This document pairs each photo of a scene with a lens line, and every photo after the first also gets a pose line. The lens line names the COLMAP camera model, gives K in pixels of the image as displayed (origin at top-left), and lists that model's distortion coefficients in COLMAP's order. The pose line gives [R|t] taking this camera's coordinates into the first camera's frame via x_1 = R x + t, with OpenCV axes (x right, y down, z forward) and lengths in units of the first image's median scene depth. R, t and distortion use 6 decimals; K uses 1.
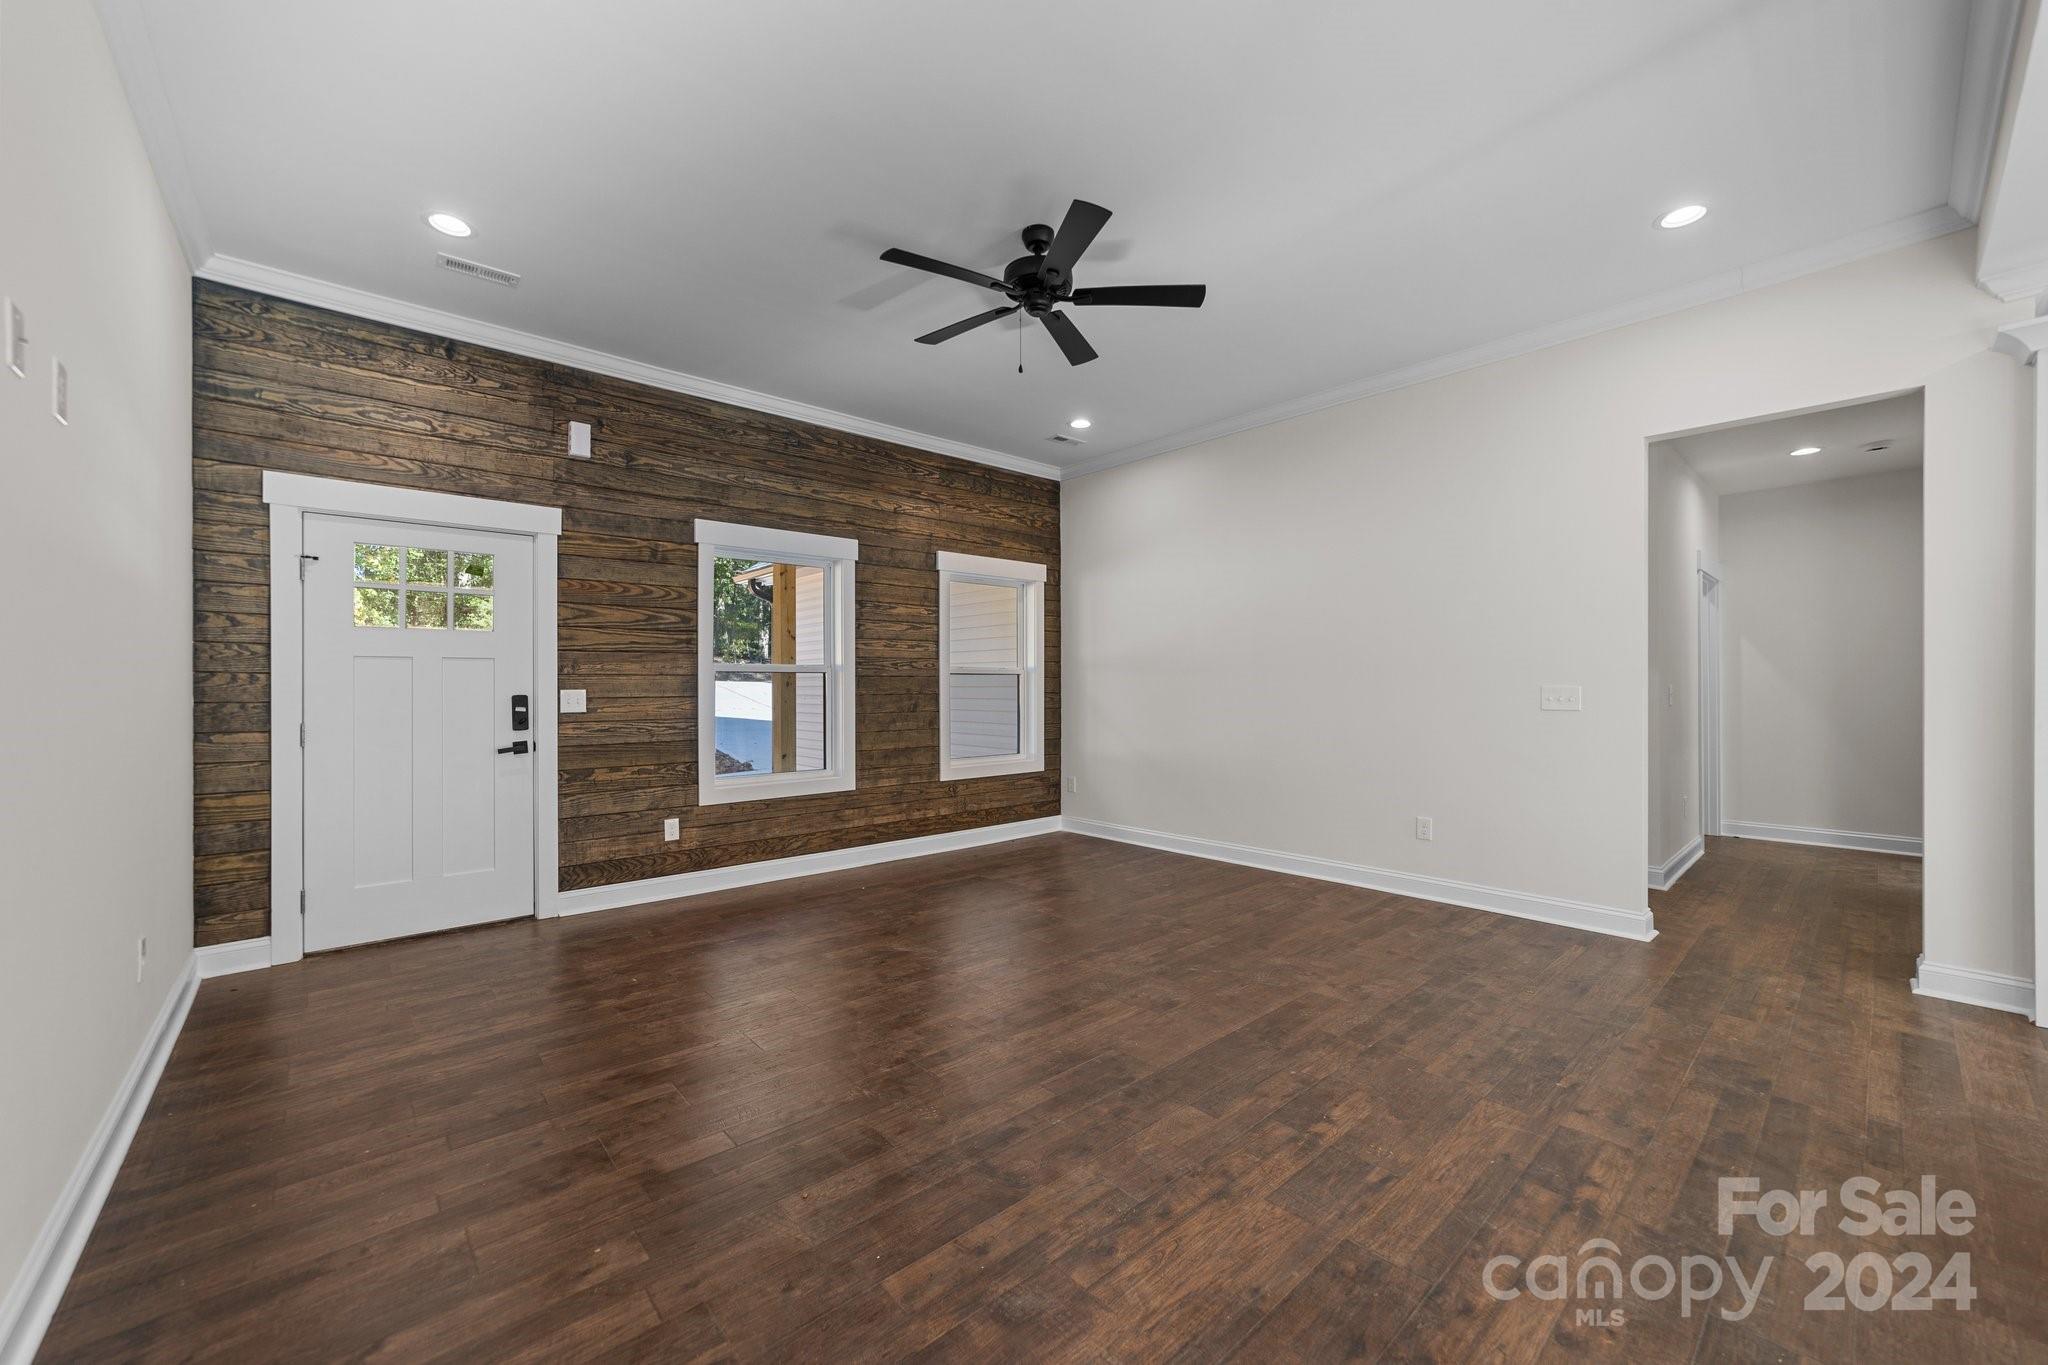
lens RADIAL K [[787.1, 0, 1020.3], [0, 787.1, 681.2], [0, 0, 1]] dist [-0.019908, 0.009127]
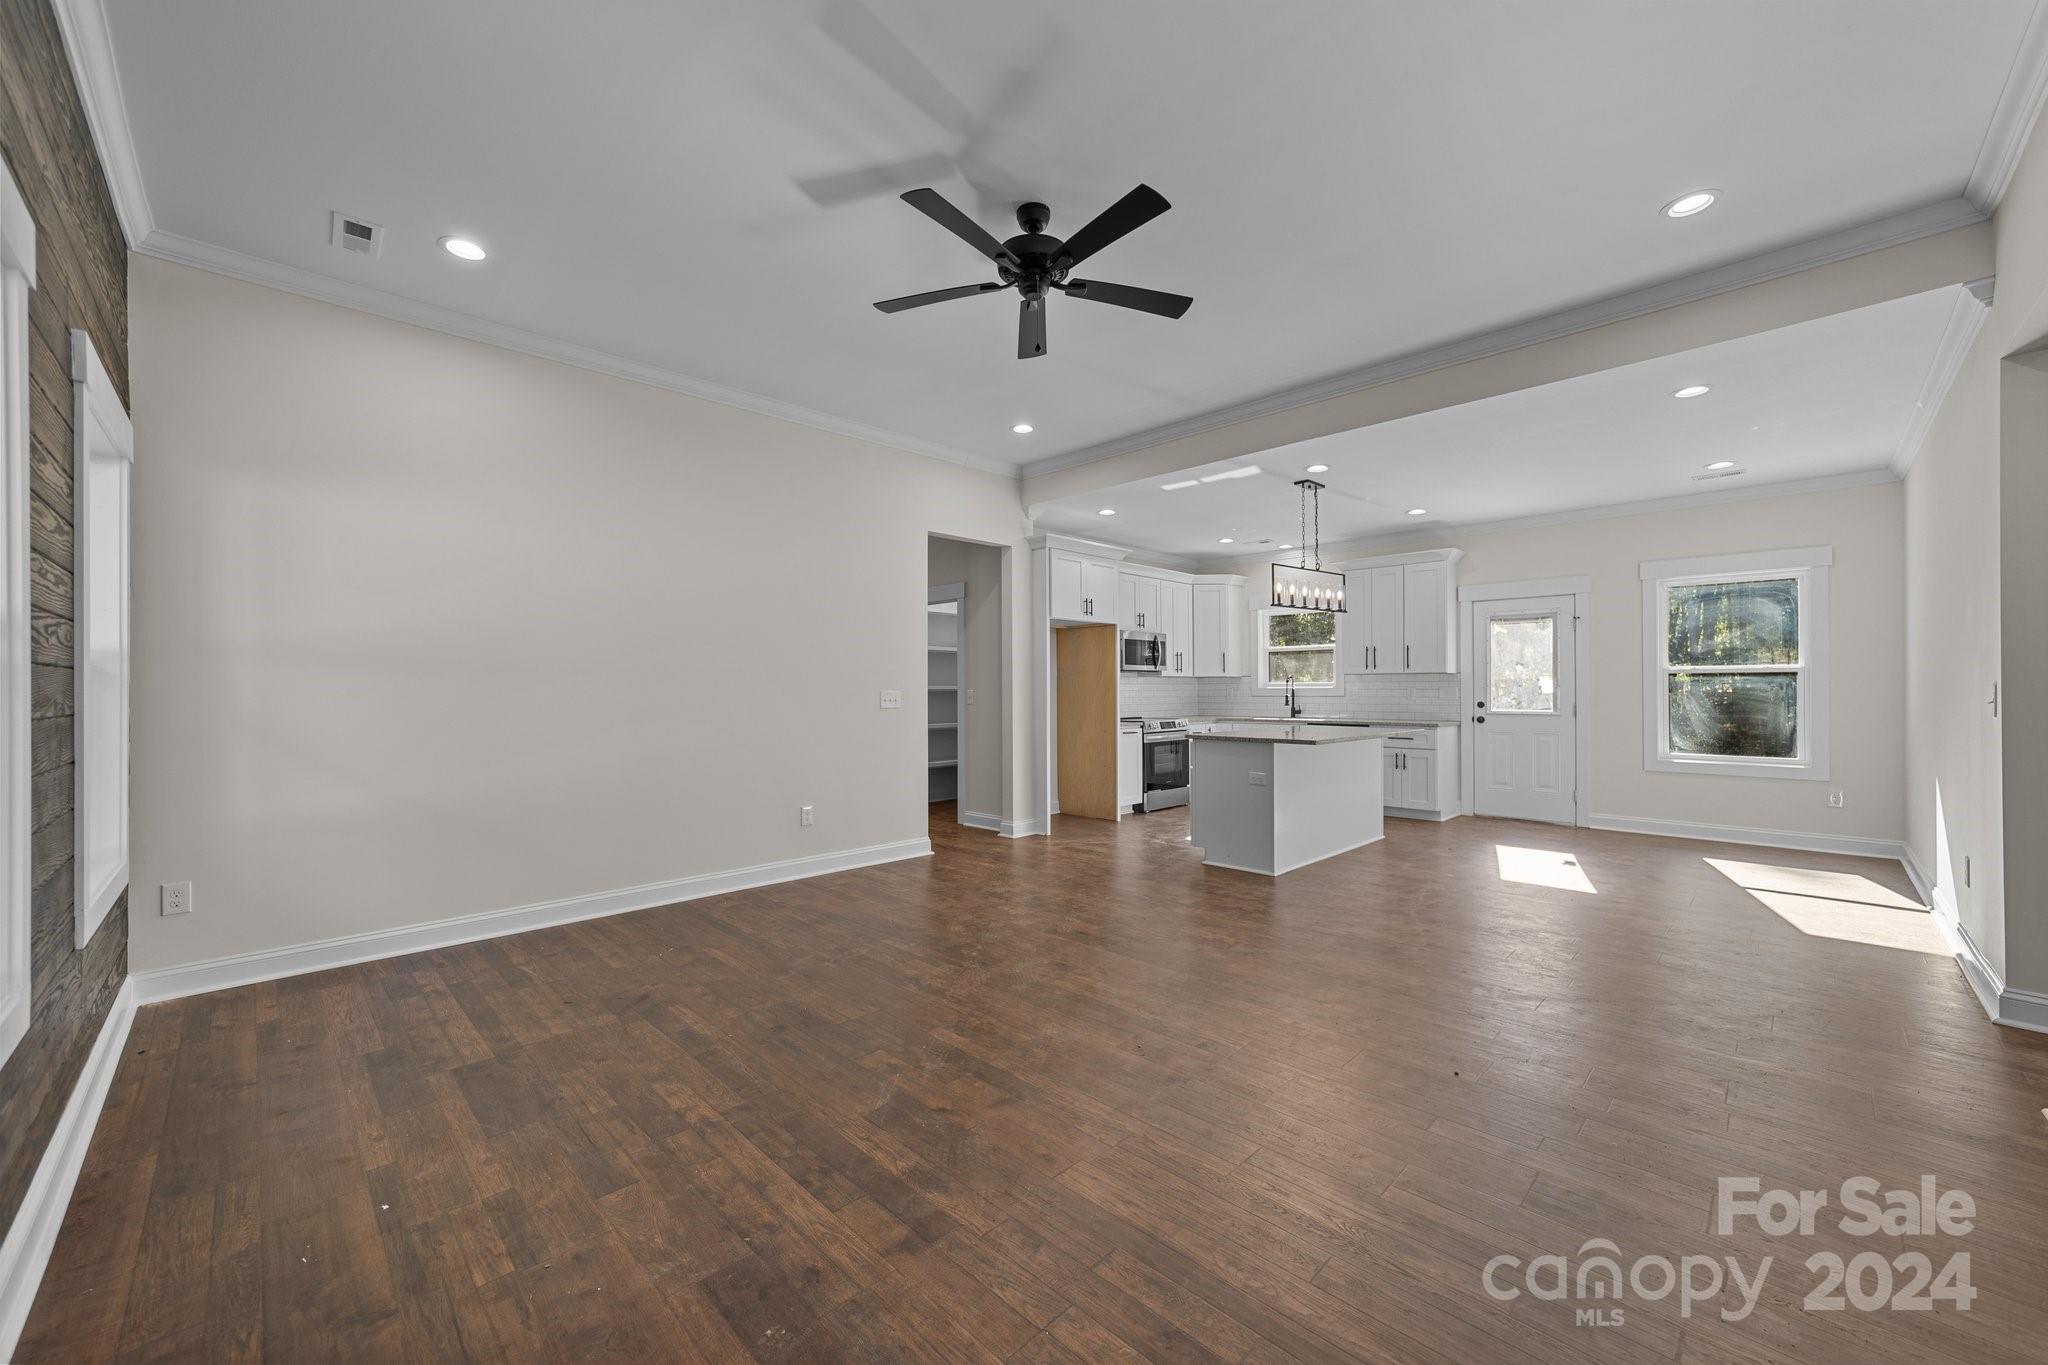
lens RADIAL K [[787.1, 0, 1019.9], [0, 787.1, 684.4], [0, 0, 1]] dist [-0.019908, 0.009127]
pose [[-0.055840, 0.008552, 0.998403, -0.674654], [-0.000184, 0.999963, -0.008576, 0.006065], [-0.998440, -0.000663, -0.055837, 0.783487]]
